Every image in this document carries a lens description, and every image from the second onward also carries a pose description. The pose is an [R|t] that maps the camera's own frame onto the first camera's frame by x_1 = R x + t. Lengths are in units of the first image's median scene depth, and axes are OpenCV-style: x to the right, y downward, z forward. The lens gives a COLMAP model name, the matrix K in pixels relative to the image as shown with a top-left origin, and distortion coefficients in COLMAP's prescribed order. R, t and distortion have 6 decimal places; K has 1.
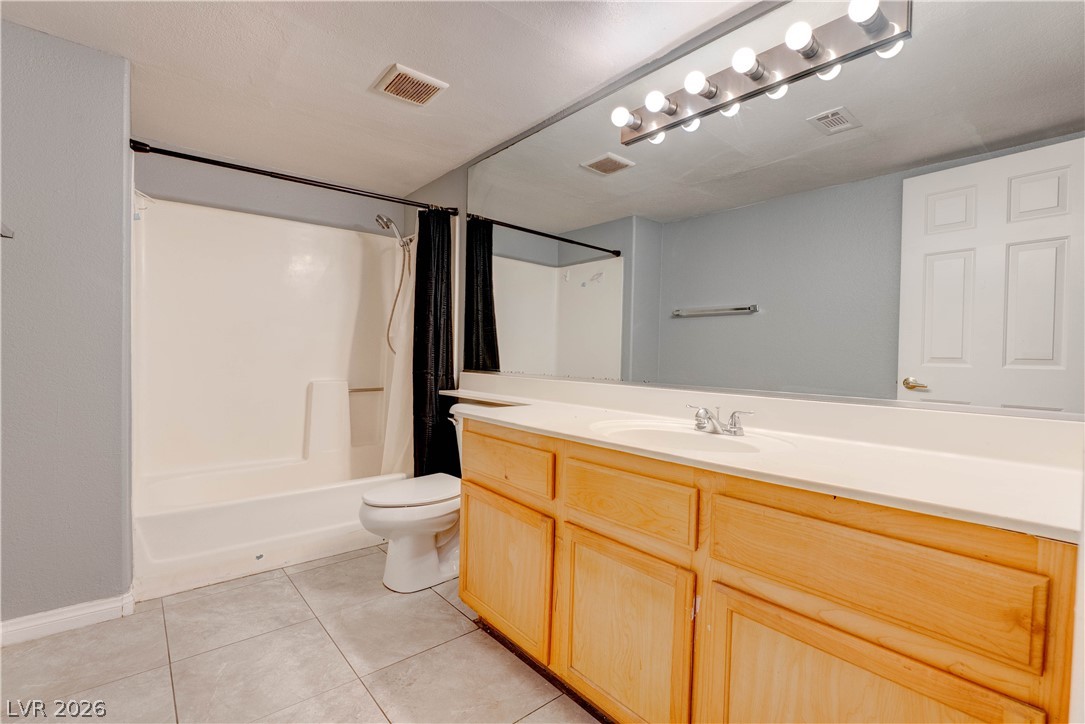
lens RADIAL K [[490.2, 0, 537.1], [0, 490.2, 357.6], [0, 0, 1]] dist [-0.026140, 0.009171]
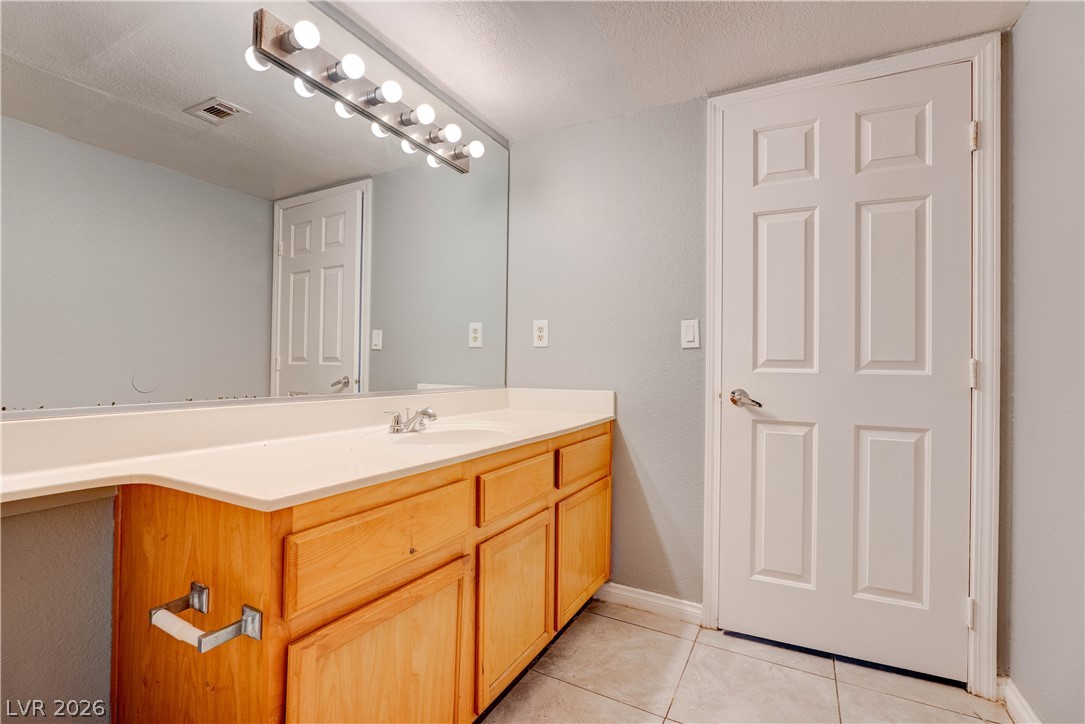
lens RADIAL K [[490.2, 0, 537.1], [0, 490.2, 357.6], [0, 0, 1]] dist [-0.026140, 0.009171]
pose [[-0.378978, -0.005288, 0.925391, -0.743958], [-0.015469, 0.999880, -0.000621, -0.017033], [-0.925276, -0.014551, -0.379015, 1.118241]]
